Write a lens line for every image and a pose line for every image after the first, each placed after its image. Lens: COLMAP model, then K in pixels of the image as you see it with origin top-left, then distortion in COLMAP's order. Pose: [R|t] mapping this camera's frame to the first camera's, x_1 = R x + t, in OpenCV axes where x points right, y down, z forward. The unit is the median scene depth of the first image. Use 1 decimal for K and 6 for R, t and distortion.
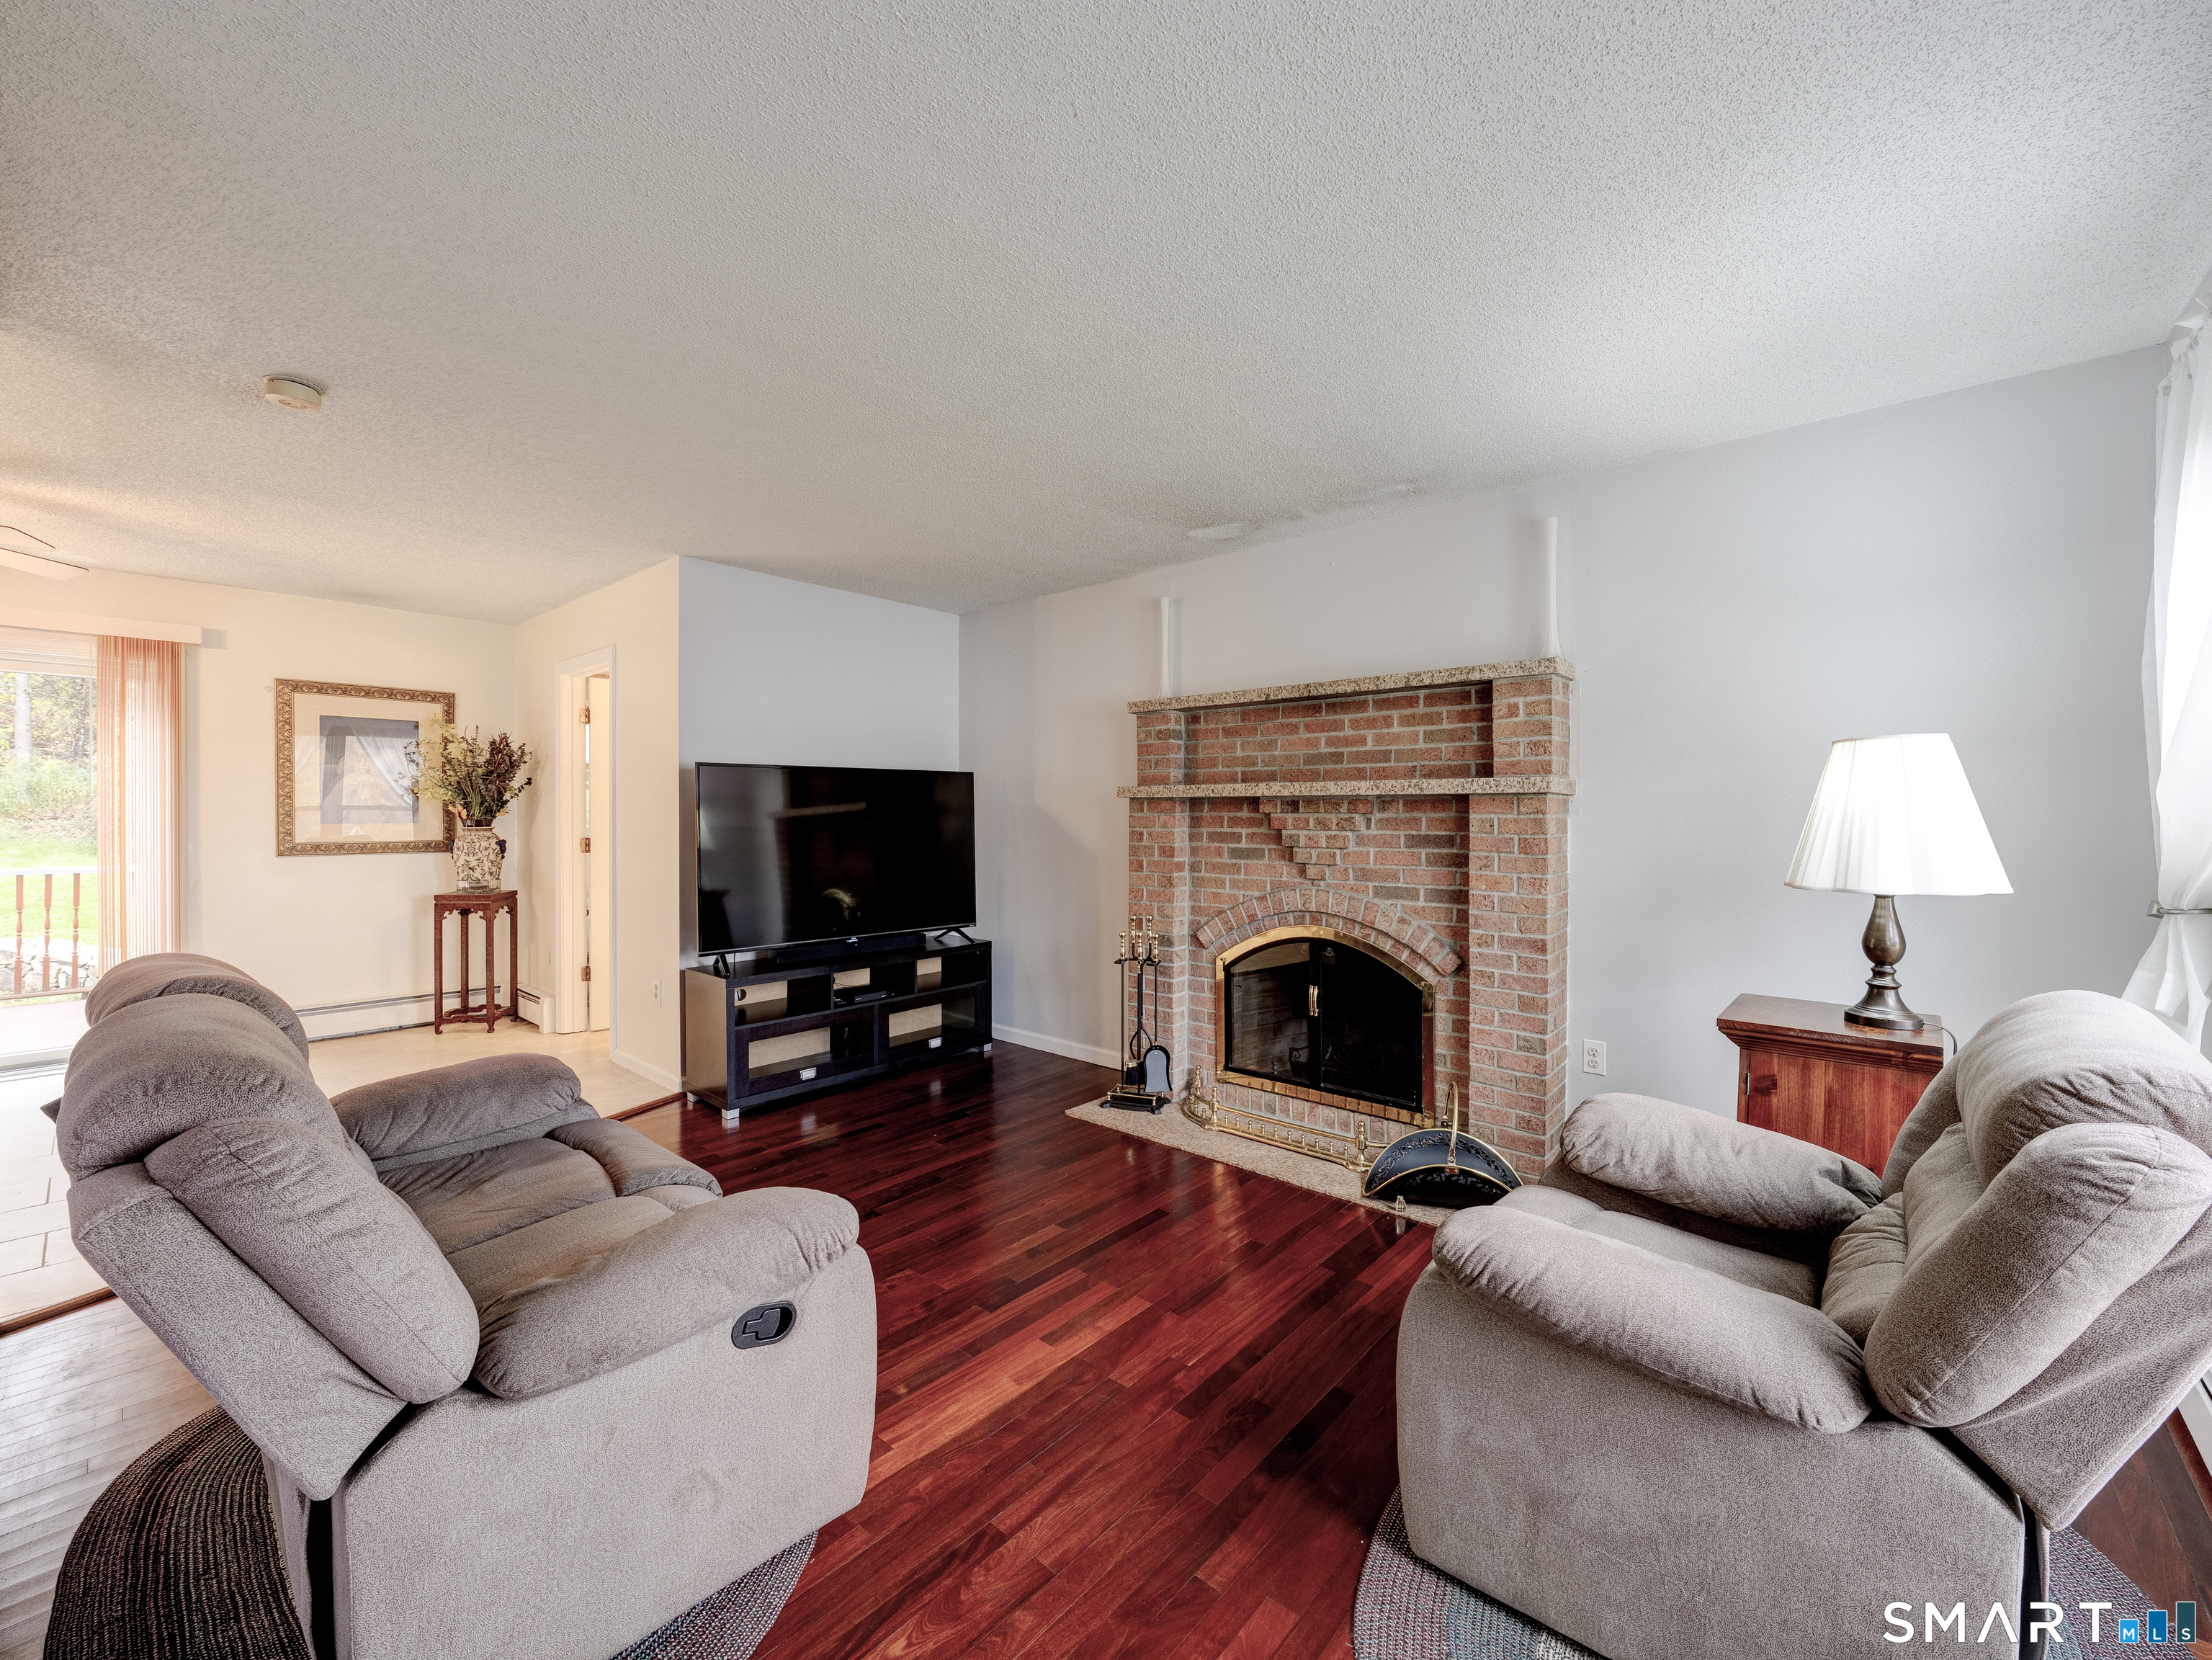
lens RADIAL K [[867.9, 0, 1104.7], [0, 867.9, 823.0], [0, 0, 1]] dist [-0.003805, 0.000236]
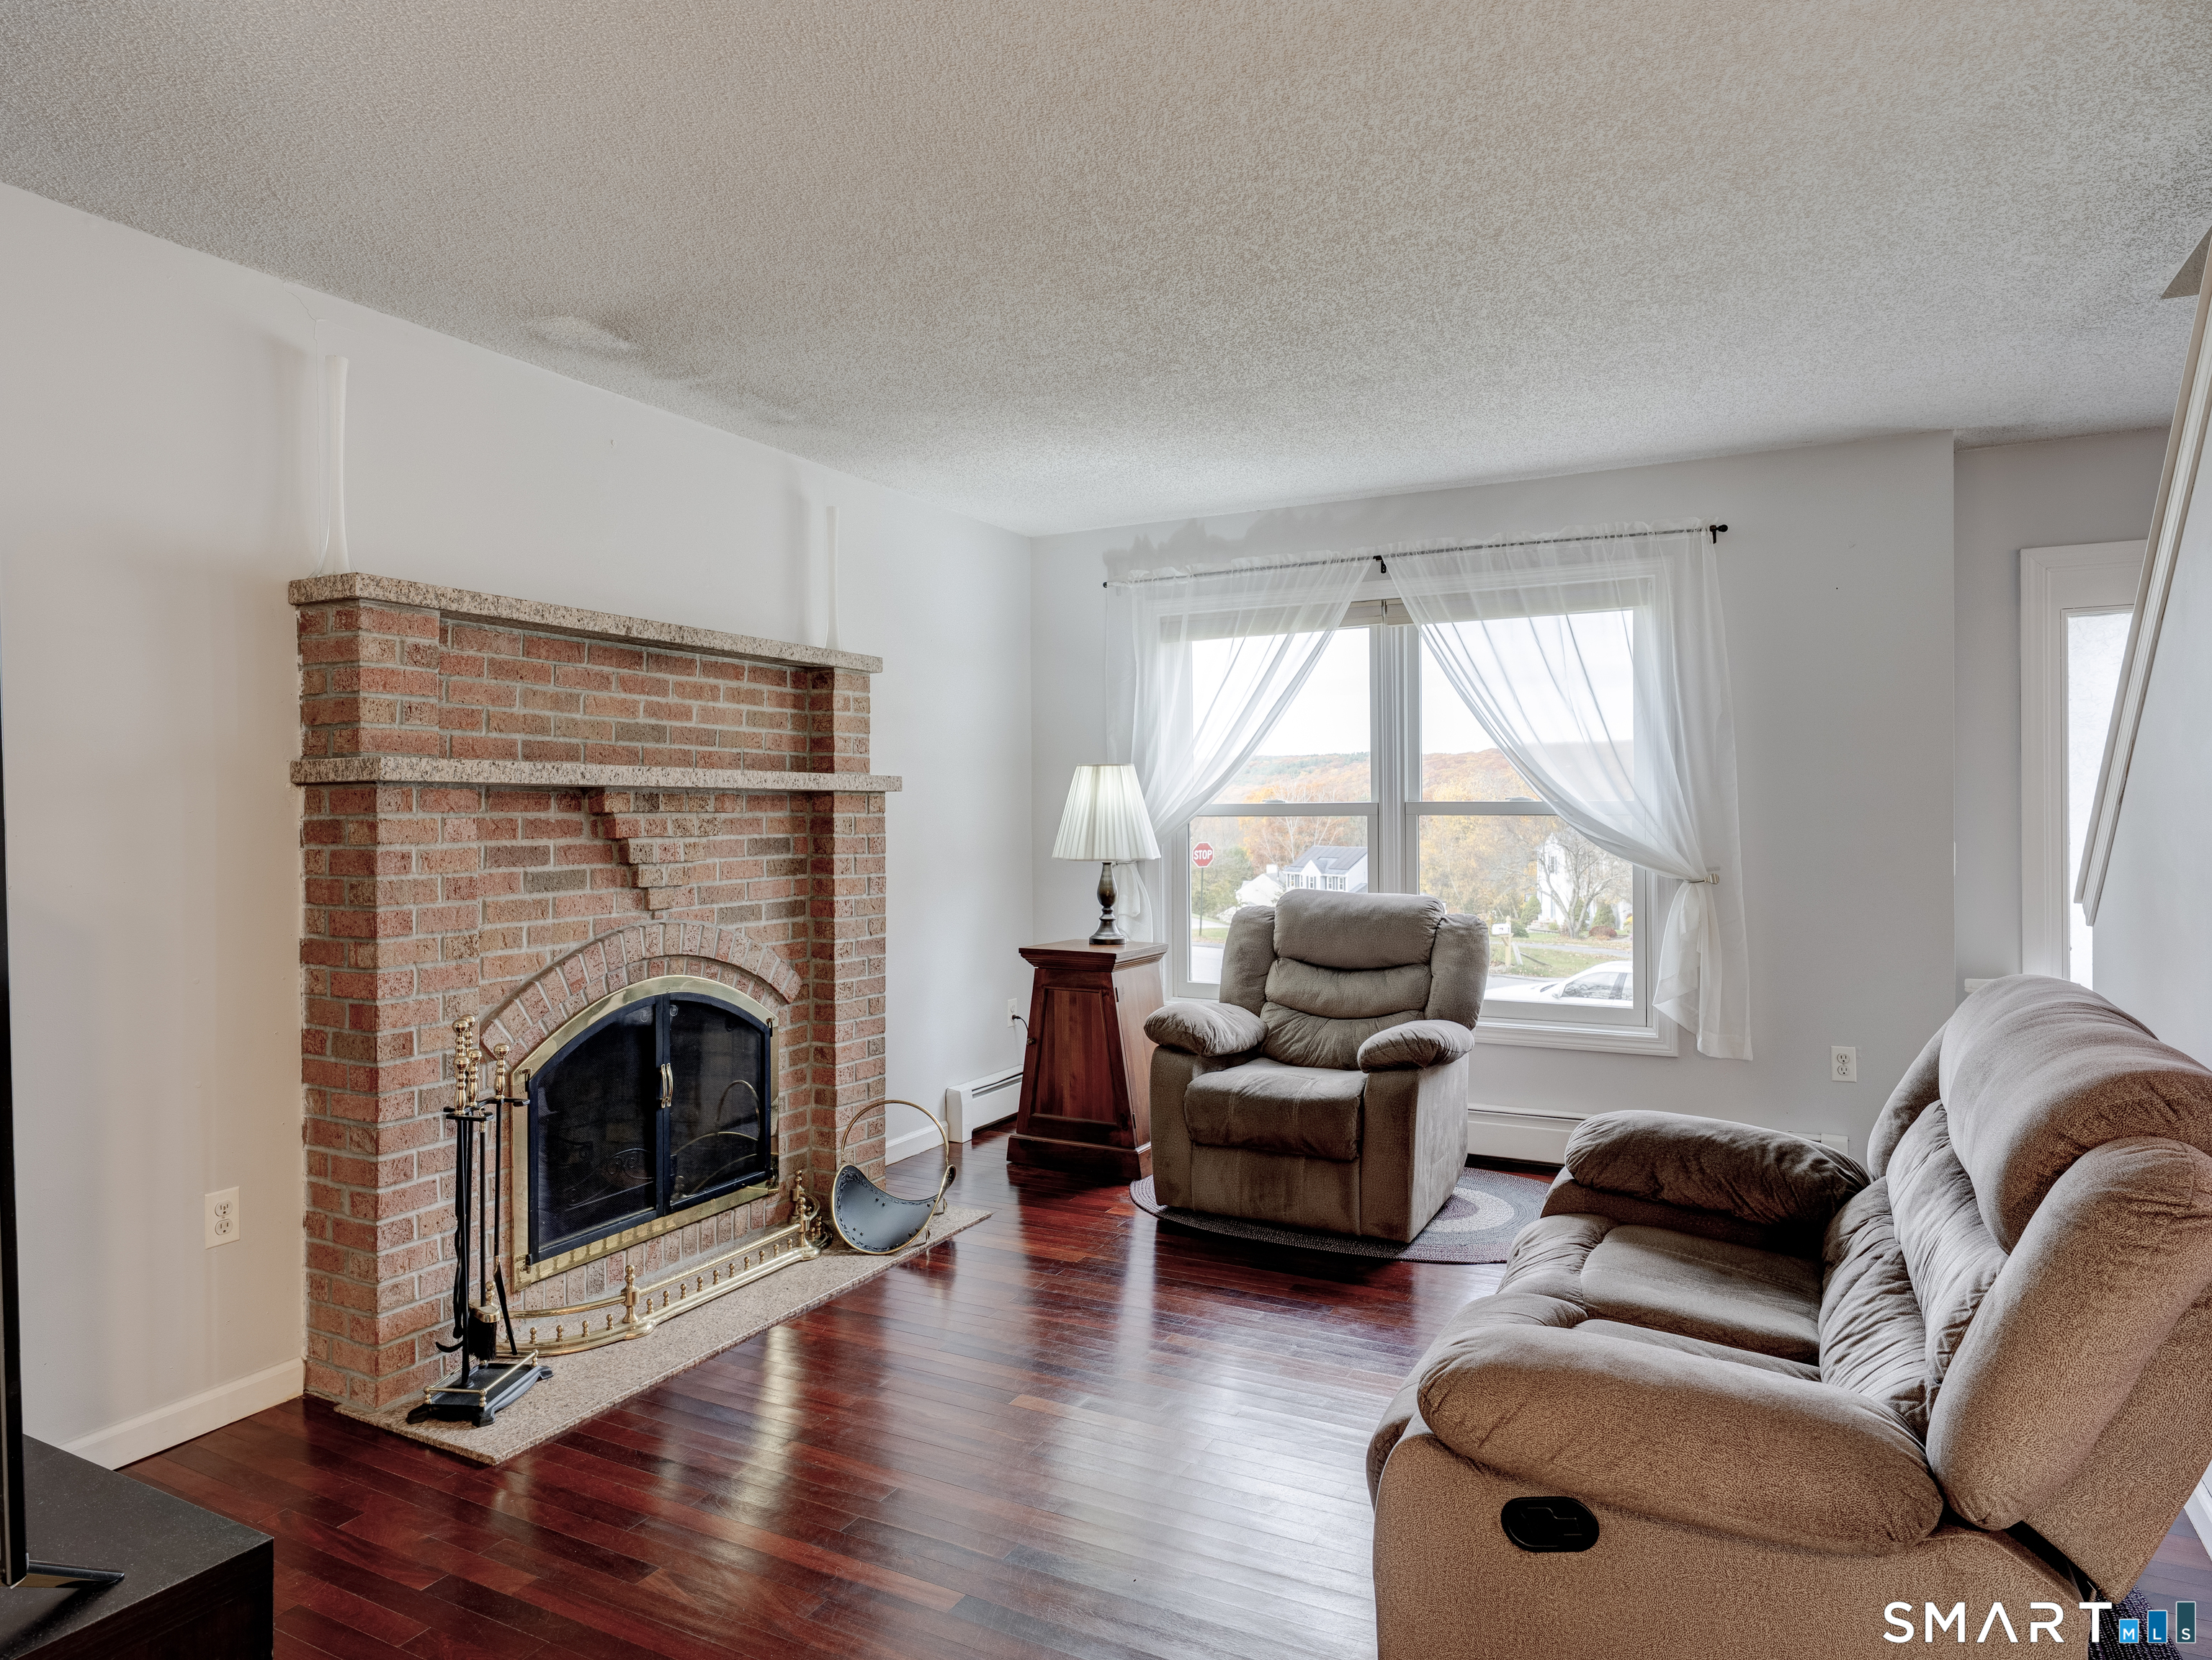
lens RADIAL K [[1367.0, 0, 1106.0], [0, 1367.0, 830.0], [0, 0, 1]] dist [-0.000287, 0.000069]
pose [[-0.232354, -0.010552, 0.972574, -0.839317], [0.017790, 0.999728, 0.015097, -0.007242], [-0.972468, 0.020810, -0.232104, 0.857387]]
